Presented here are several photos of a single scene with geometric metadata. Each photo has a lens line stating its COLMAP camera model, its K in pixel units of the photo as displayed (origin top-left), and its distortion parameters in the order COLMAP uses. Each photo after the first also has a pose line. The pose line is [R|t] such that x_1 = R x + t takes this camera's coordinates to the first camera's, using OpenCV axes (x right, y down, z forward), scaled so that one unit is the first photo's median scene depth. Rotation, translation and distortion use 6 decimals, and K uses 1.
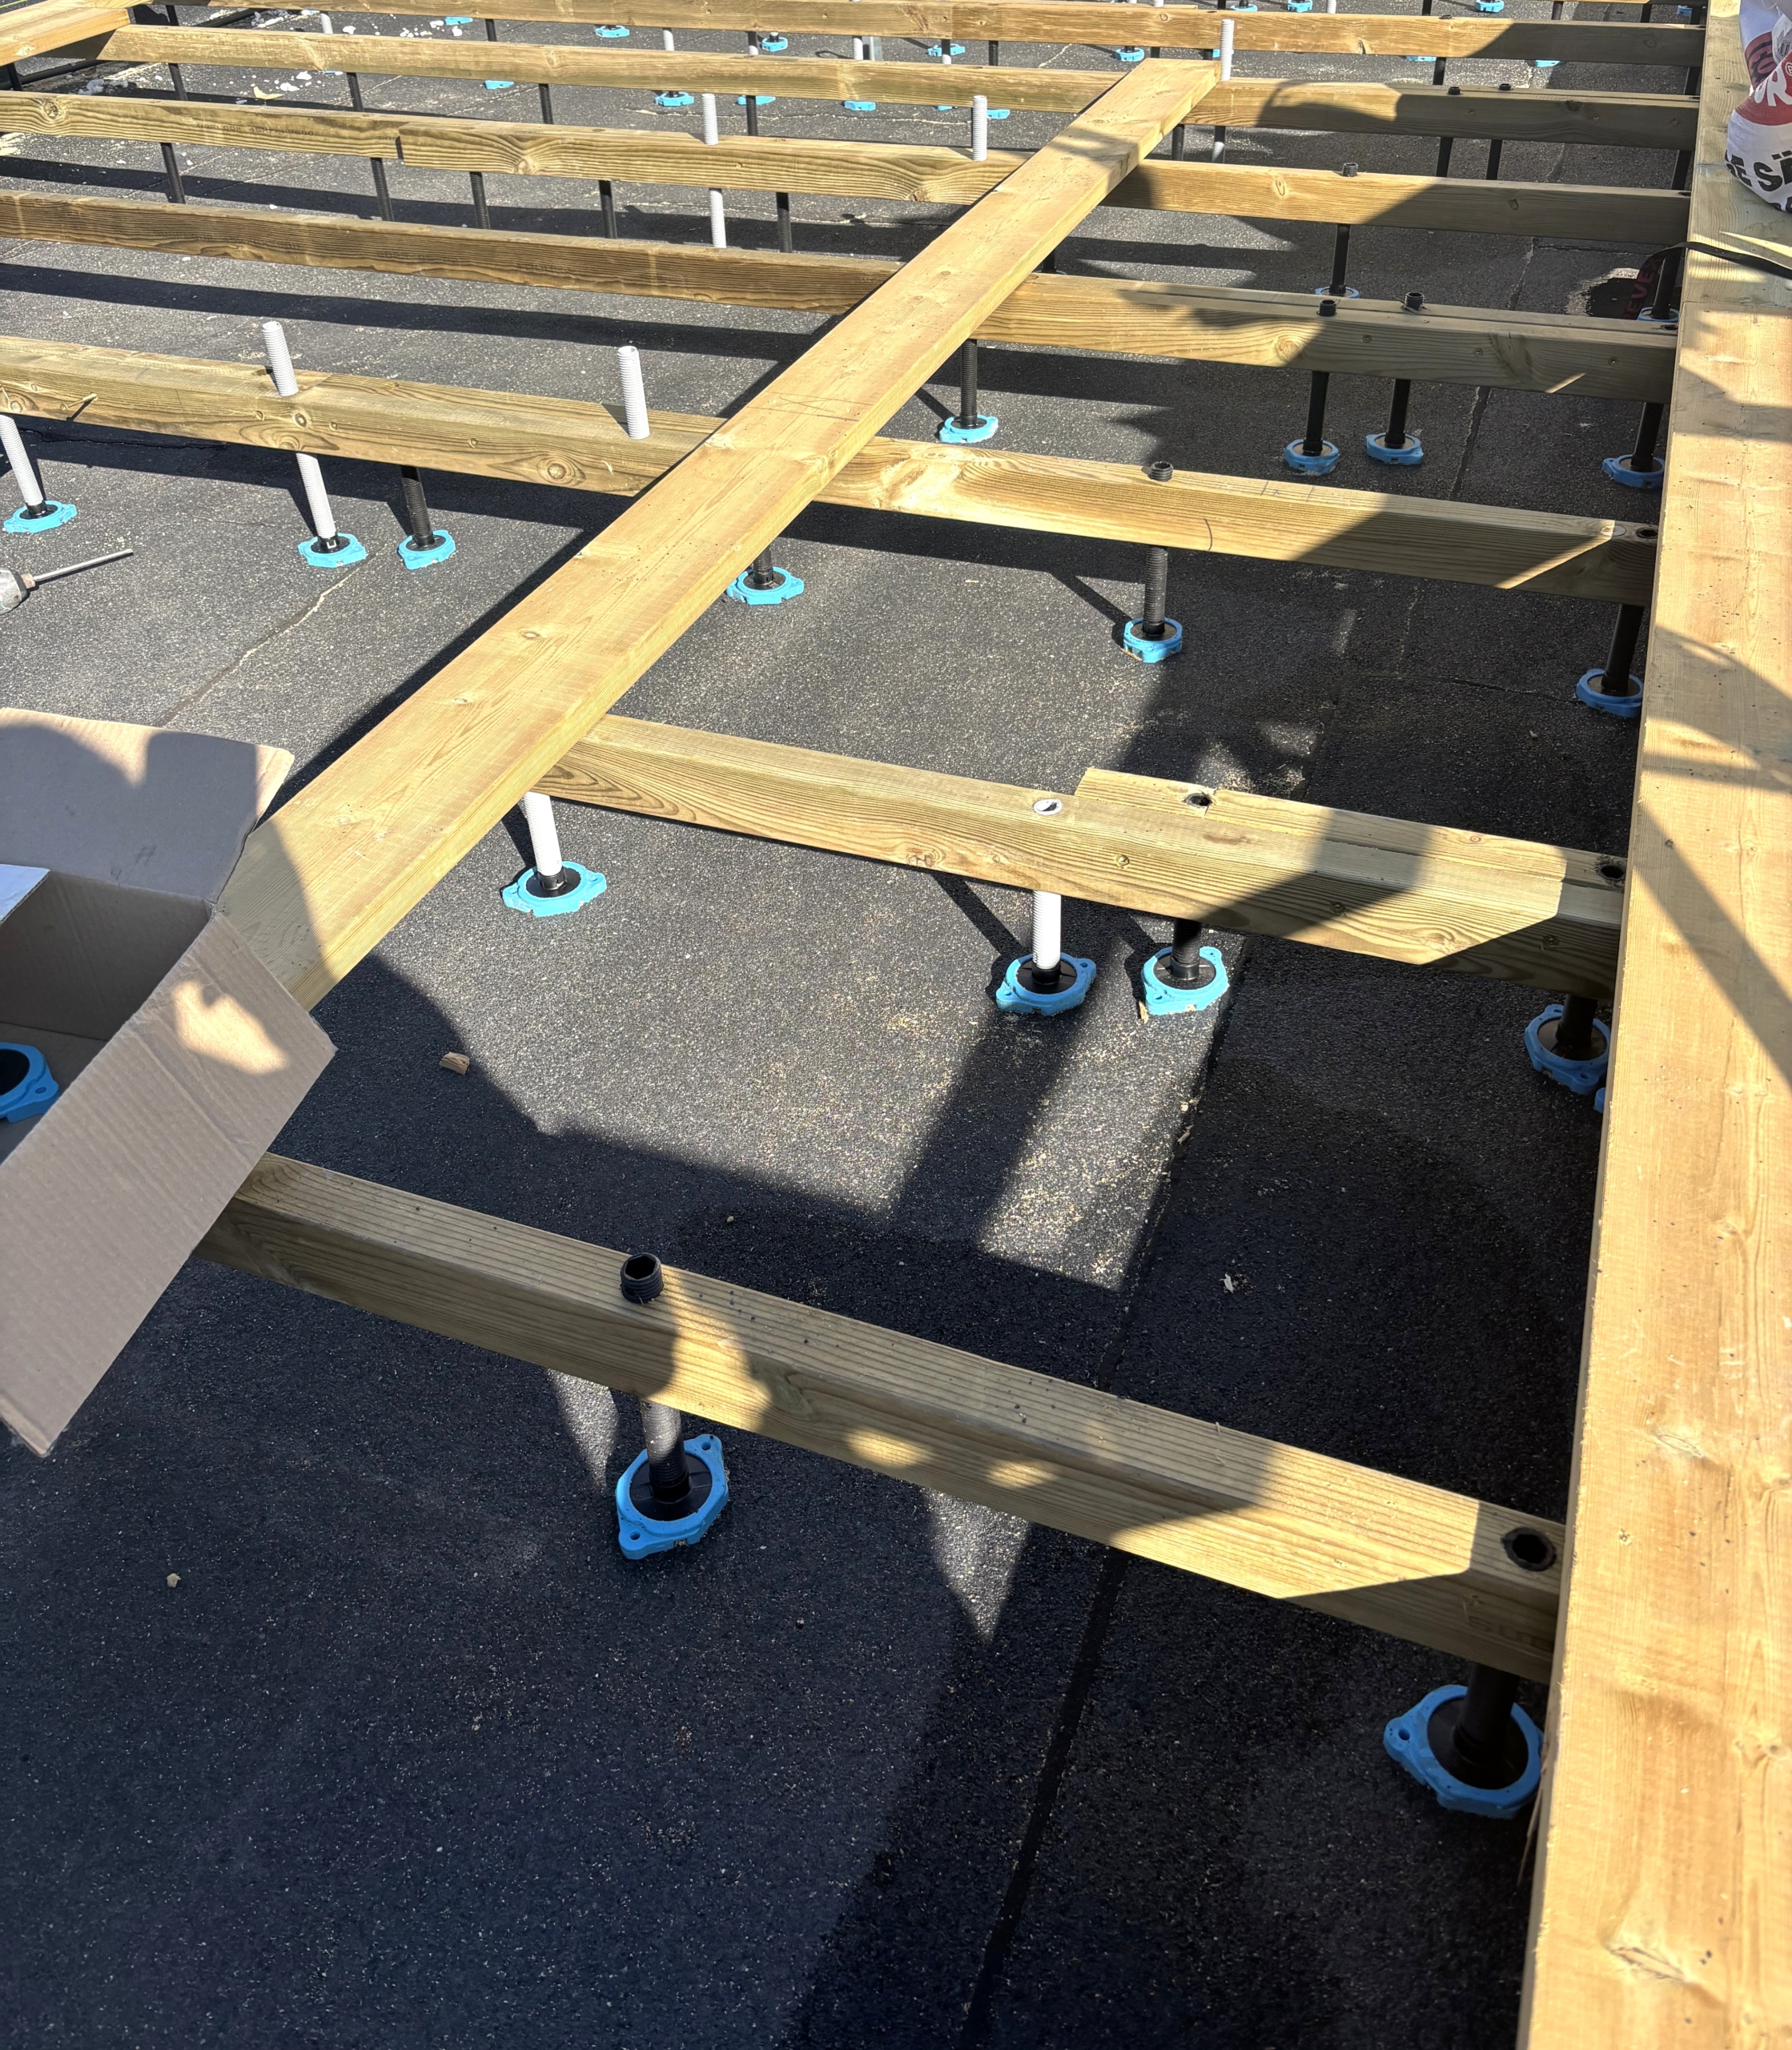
lens RADIAL K [[1766.0, 0, 903.2], [0, 1766.0, 901.0], [0, 0, 1]] dist [0.035356, -0.032721]
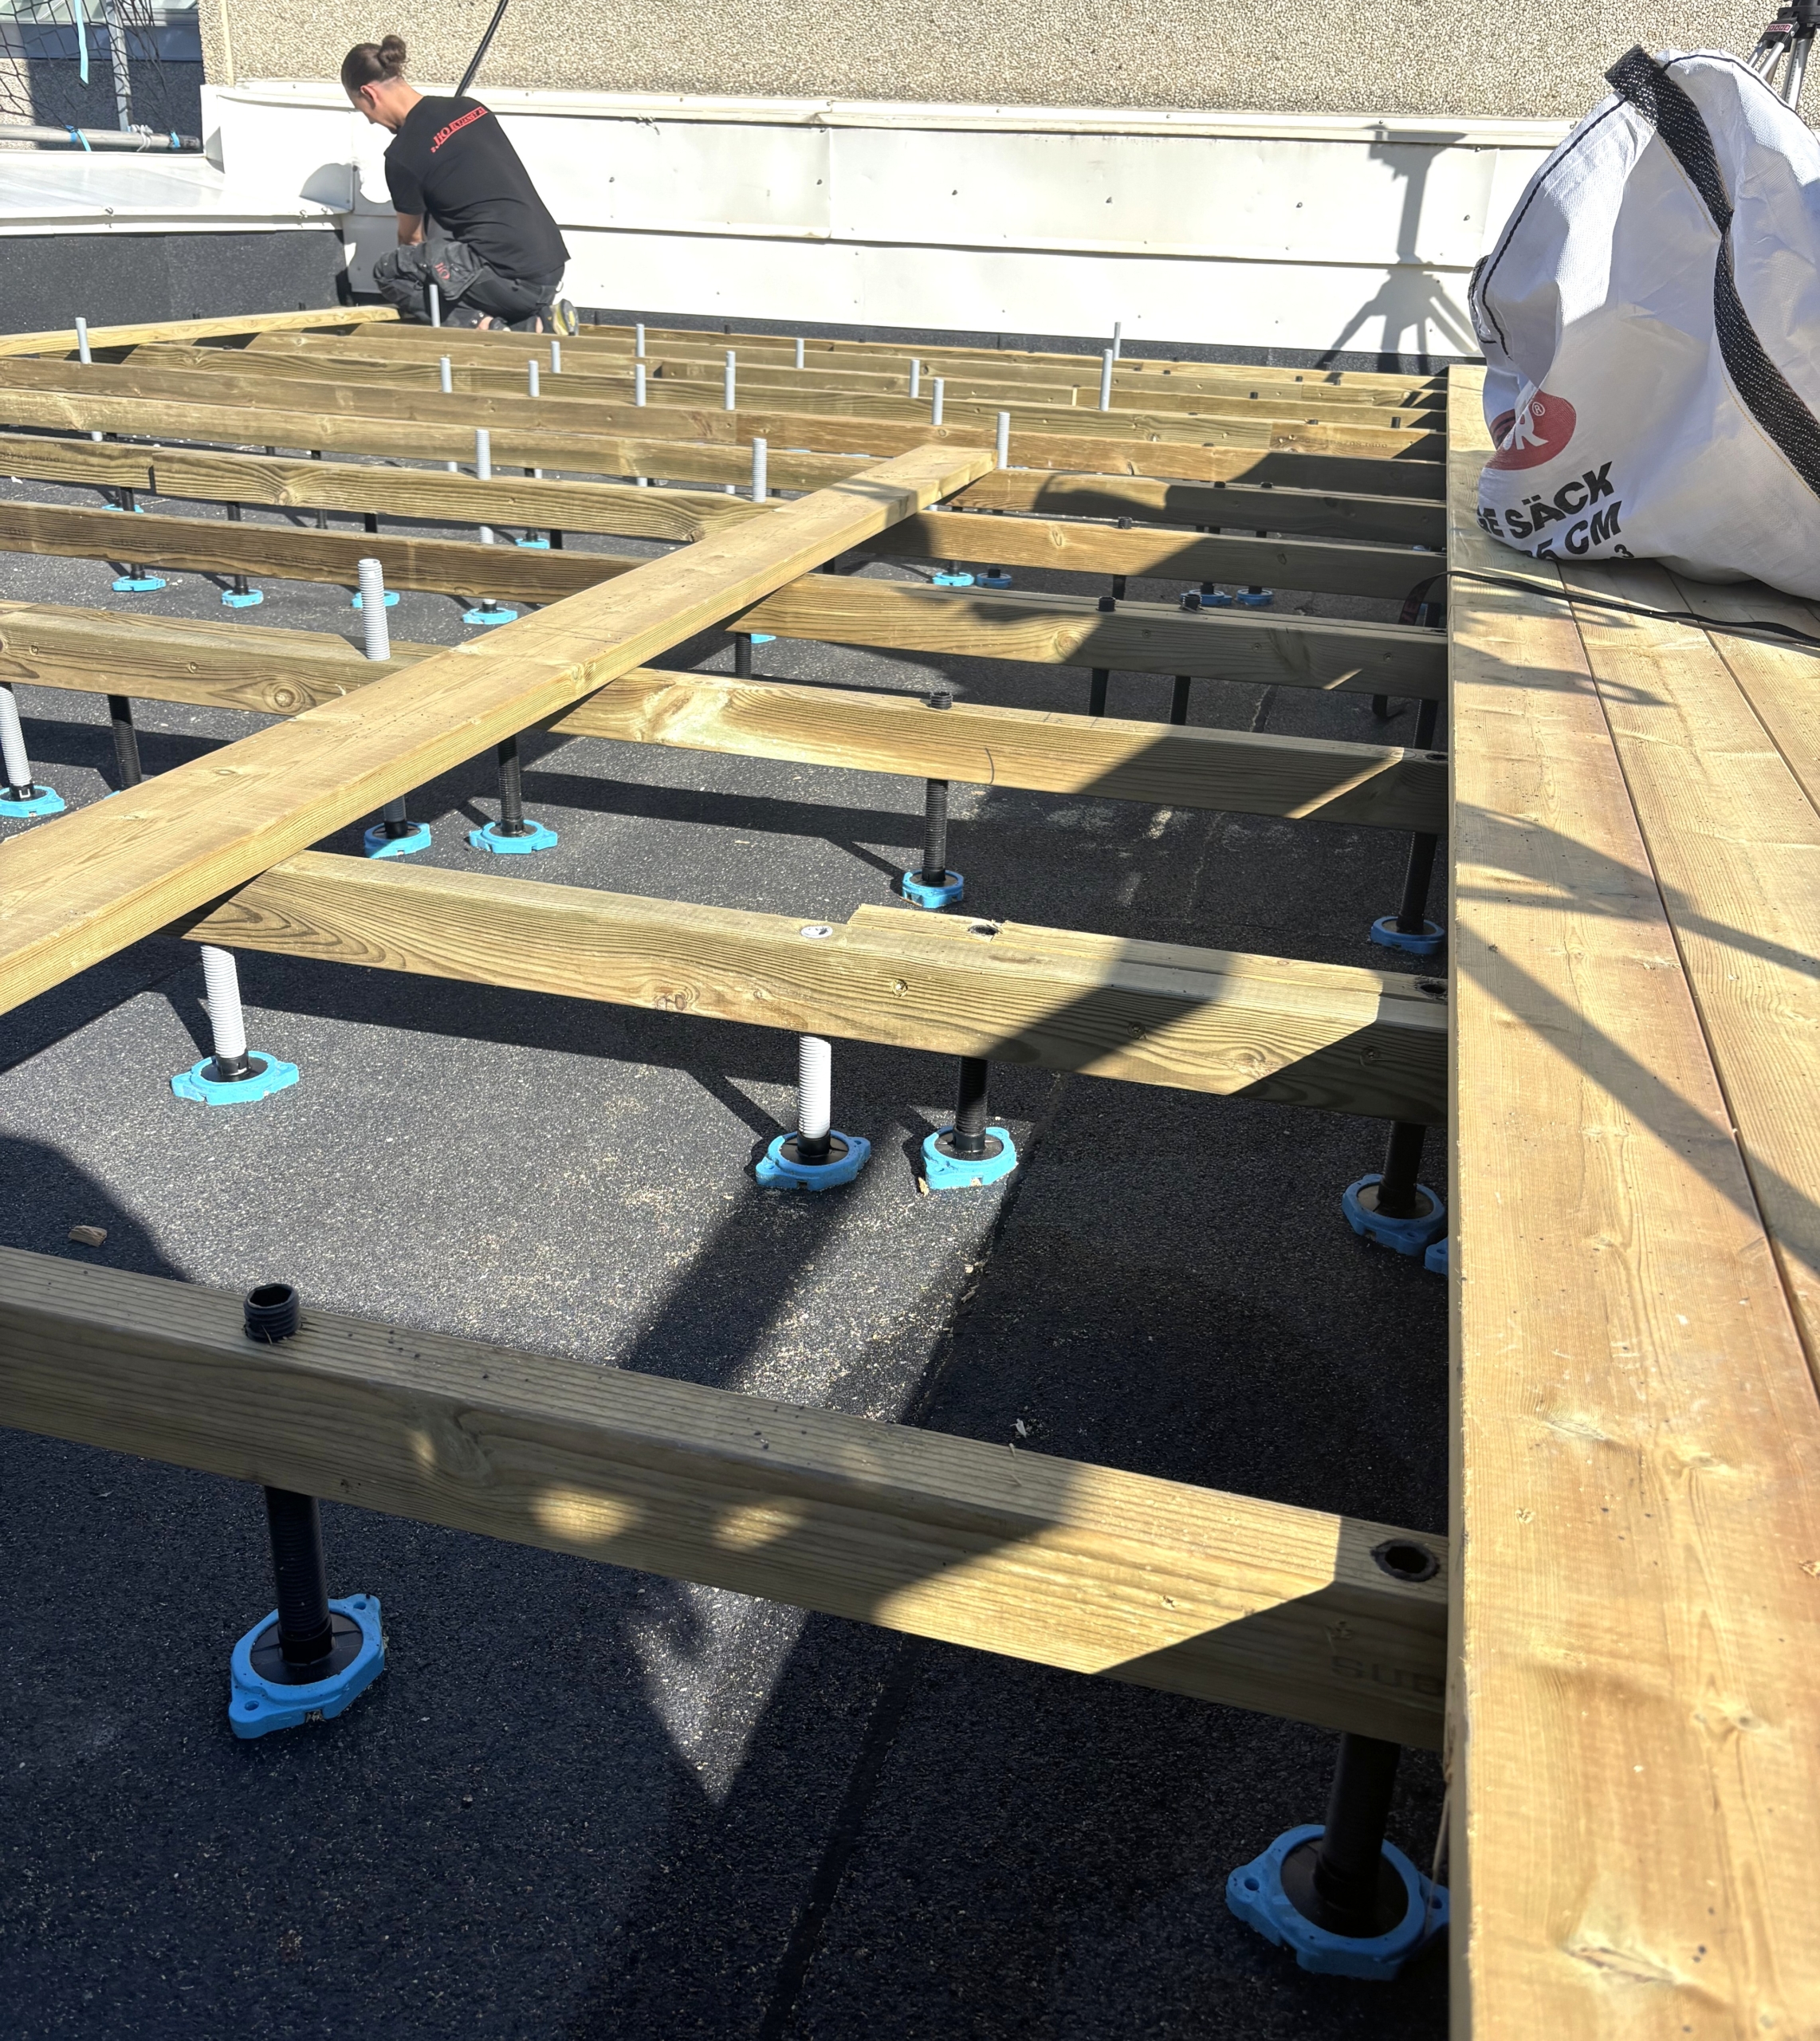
lens RADIAL K [[1840.8, 0, 910.0], [0, 1840.8, 1020.5], [0, 0, 1]] dist [0.016264, 0.007618]
pose [[0.991867, 0.024243, 0.124946, 0.020803], [-0.002010, 0.984554, -0.175072, 0.203143], [-0.127261, 0.173397, 0.976595, 0.142934]]
